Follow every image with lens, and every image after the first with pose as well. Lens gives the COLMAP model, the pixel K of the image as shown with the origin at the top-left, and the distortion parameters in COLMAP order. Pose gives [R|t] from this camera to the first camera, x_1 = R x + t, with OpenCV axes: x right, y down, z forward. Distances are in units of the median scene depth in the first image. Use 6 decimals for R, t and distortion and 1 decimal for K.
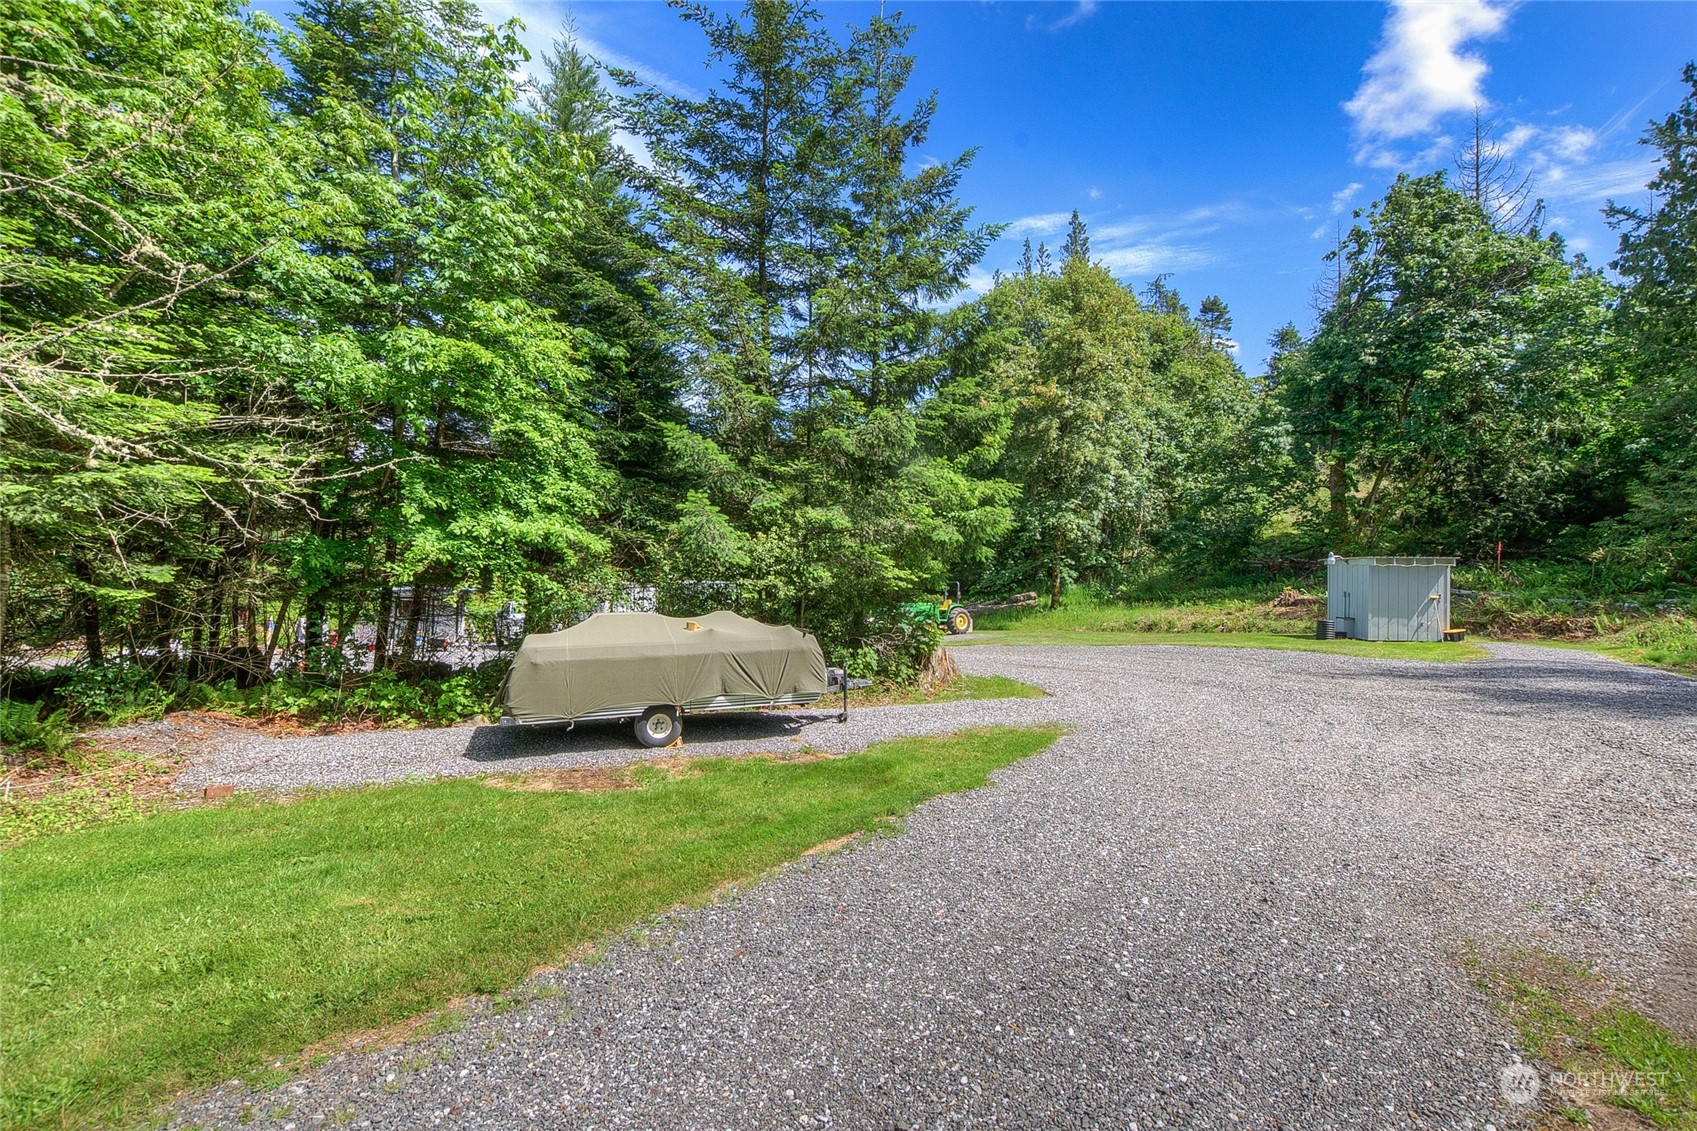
lens RADIAL K [[745.7, 0, 857.1], [0, 745.7, 558.5], [0, 0, 1]] dist [-0.028999, 0.007882]
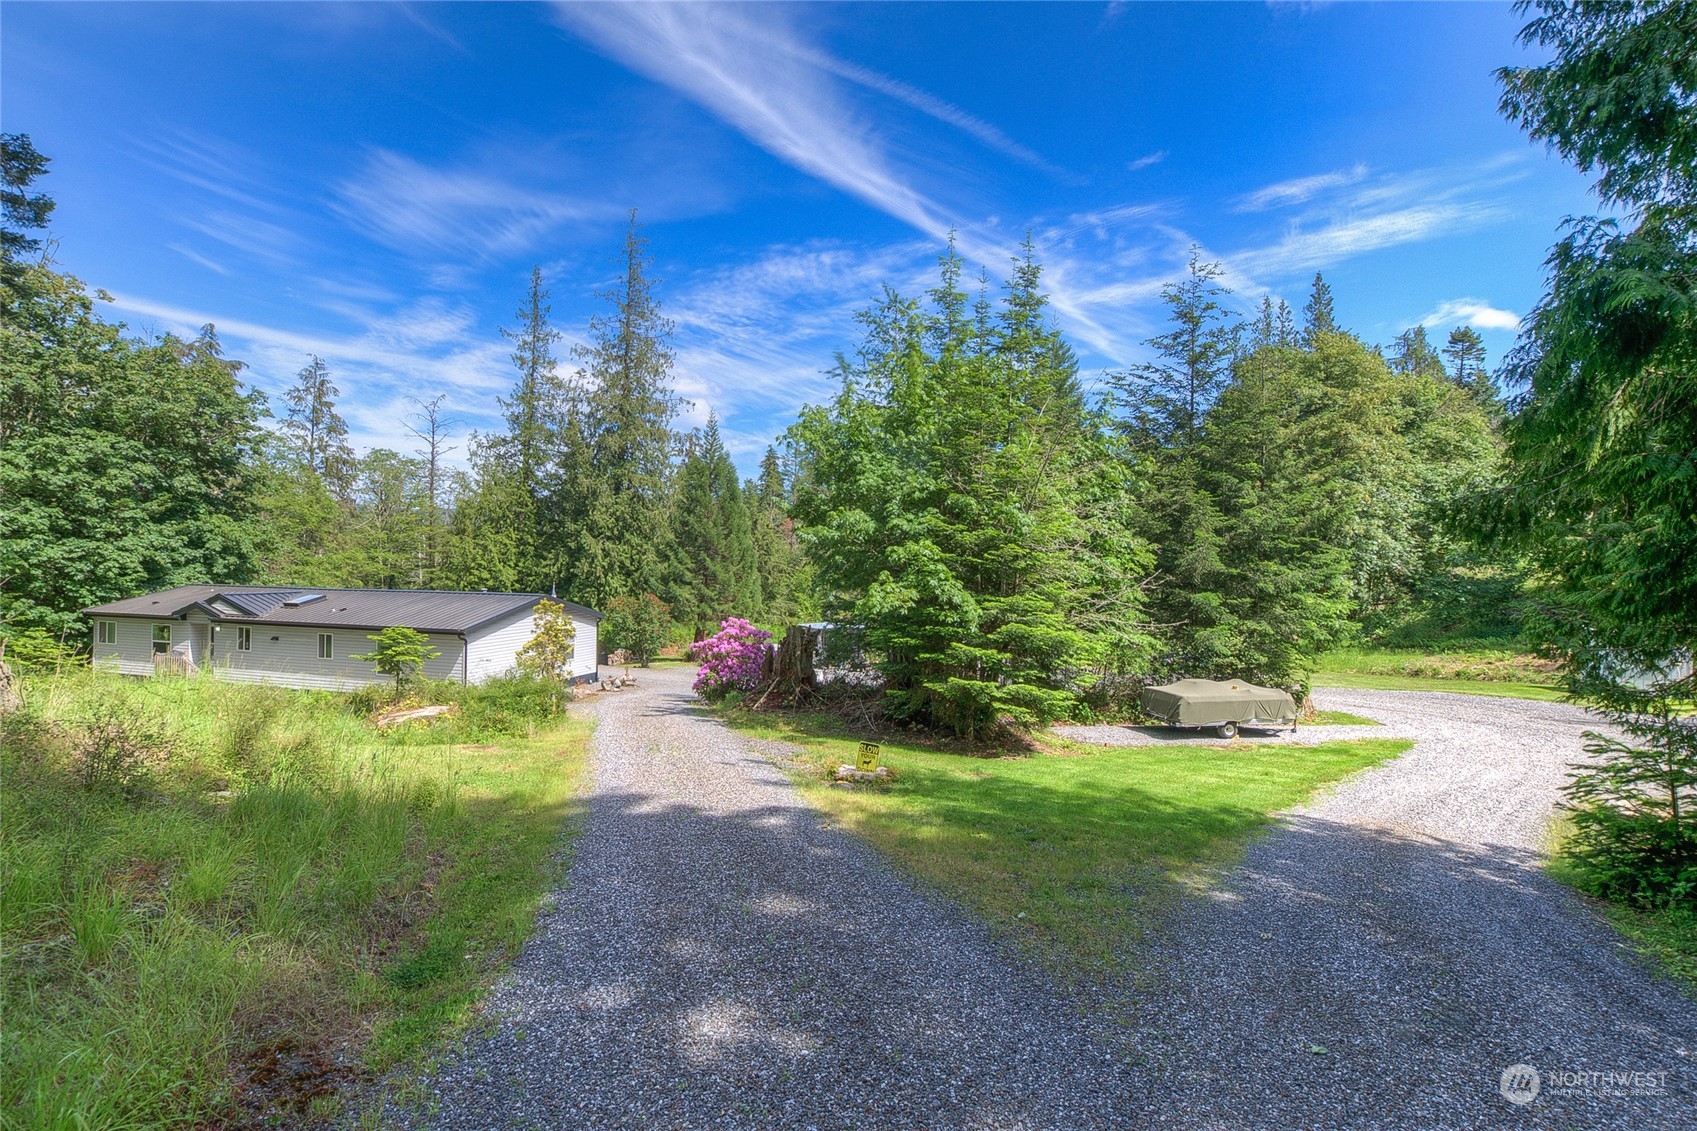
lens RADIAL K [[774.9, 0, 838.1], [0, 774.9, 552.3], [0, 0, 1]] dist [-0.016230, -0.000127]
pose [[0.973755, 0.003828, -0.227568, -0.230380], [-0.007507, 0.999855, -0.015302, -0.074271], [0.227477, 0.016608, 0.973642, -0.425344]]
